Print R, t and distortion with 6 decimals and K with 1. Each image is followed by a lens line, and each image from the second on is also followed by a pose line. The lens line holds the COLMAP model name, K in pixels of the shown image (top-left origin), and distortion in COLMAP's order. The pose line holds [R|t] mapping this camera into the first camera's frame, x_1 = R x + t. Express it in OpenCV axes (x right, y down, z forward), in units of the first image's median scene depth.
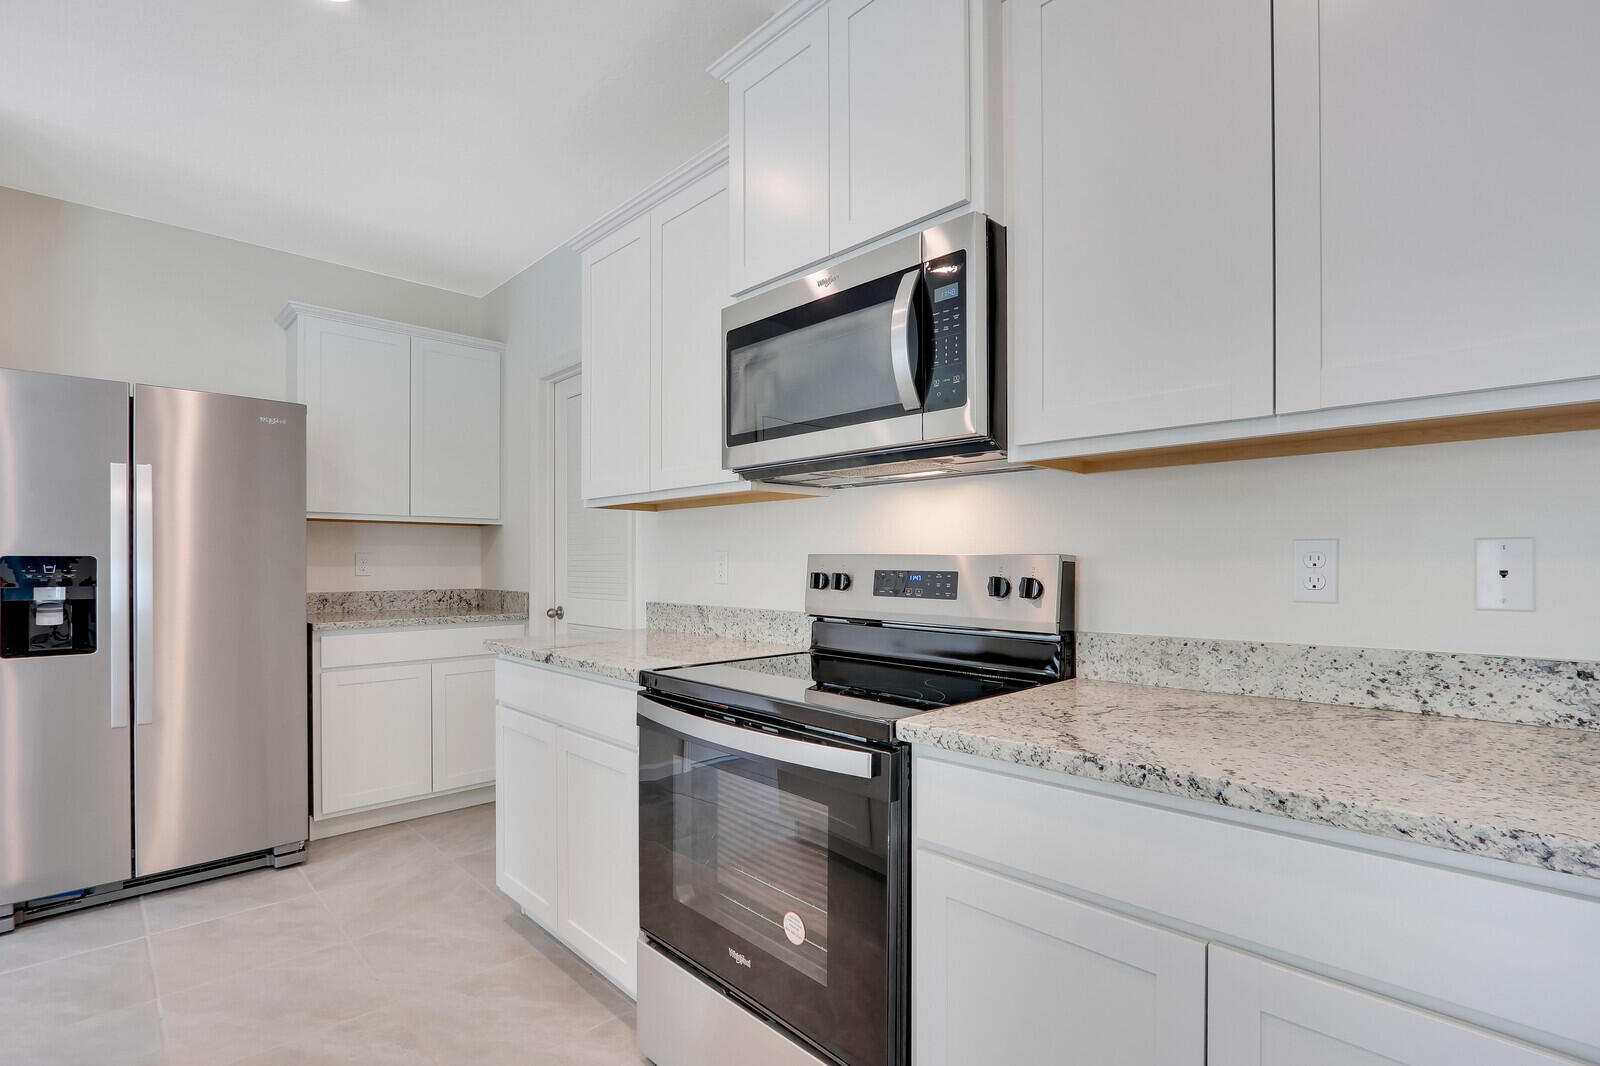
lens RADIAL K [[749.7, 0, 817.2], [0, 749.7, 564.8], [0, 0, 1]] dist [-0.010323, -0.000780]
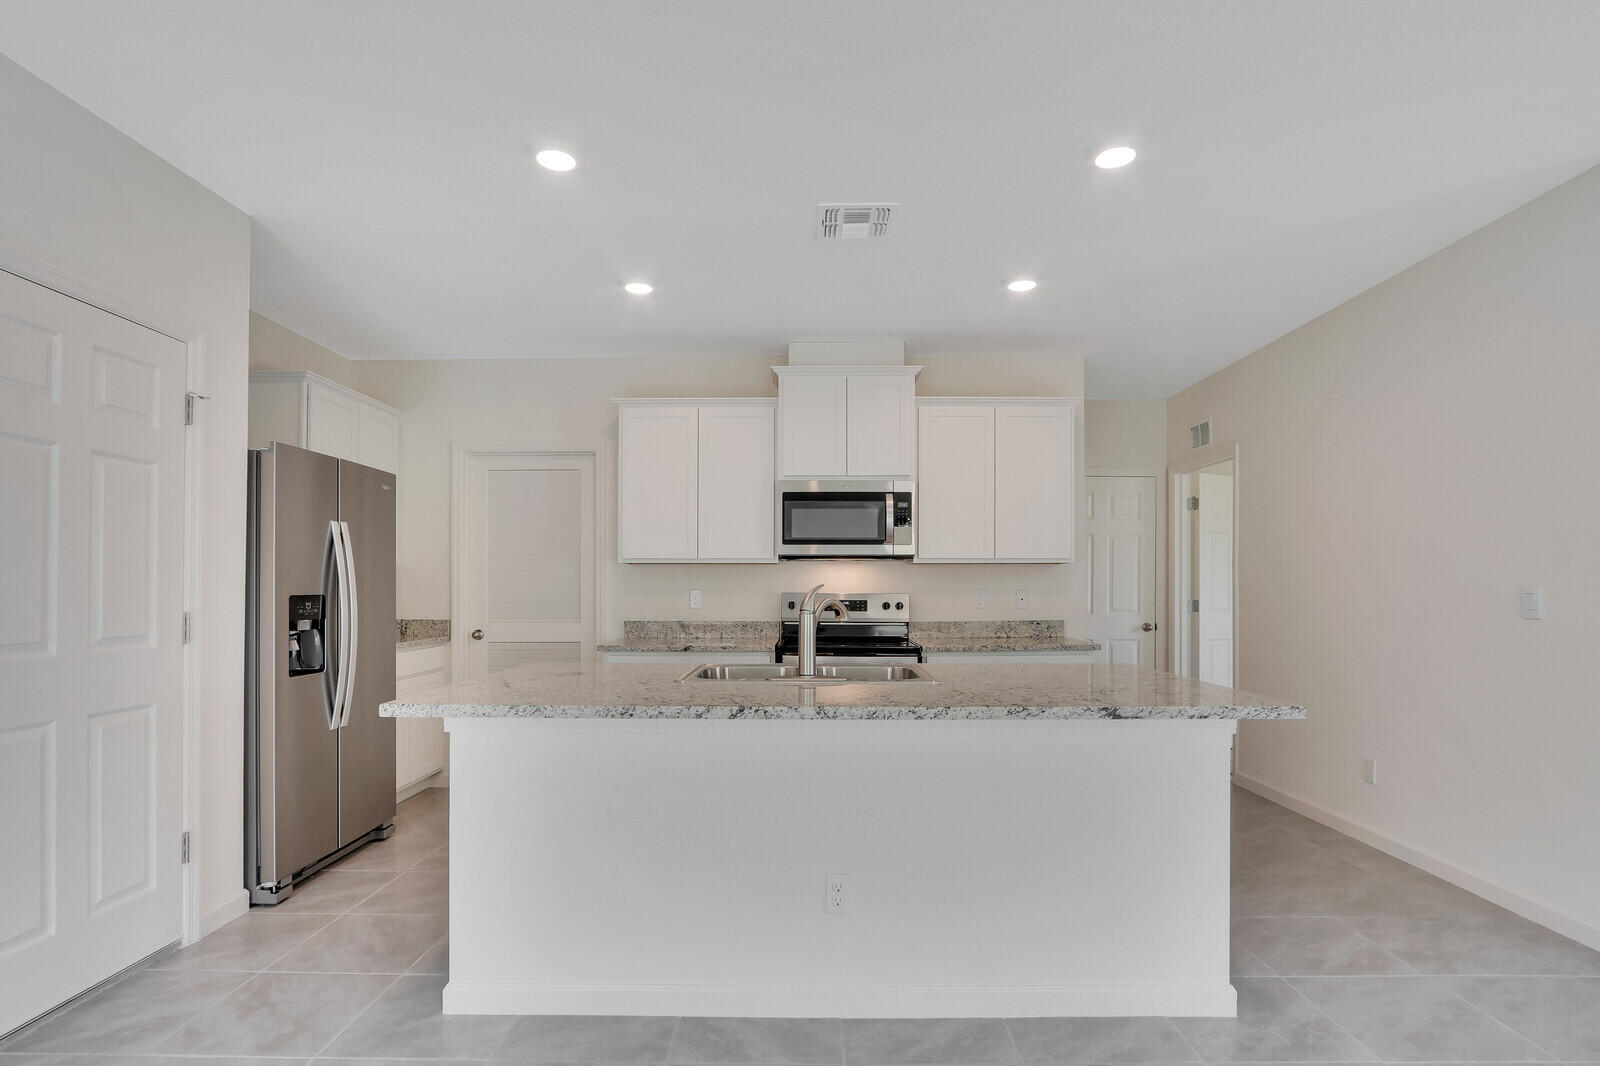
lens RADIAL K [[794.4, 0, 809.5], [0, 794.4, 584.7], [0, 0, 1]] dist [-0.018083, 0.003226]
pose [[0.704203, 0.004416, 0.709985, -1.762650], [0.001560, 0.999969, -0.007768, -0.021687], [-0.709997, 0.006578, 0.704174, -0.711996]]
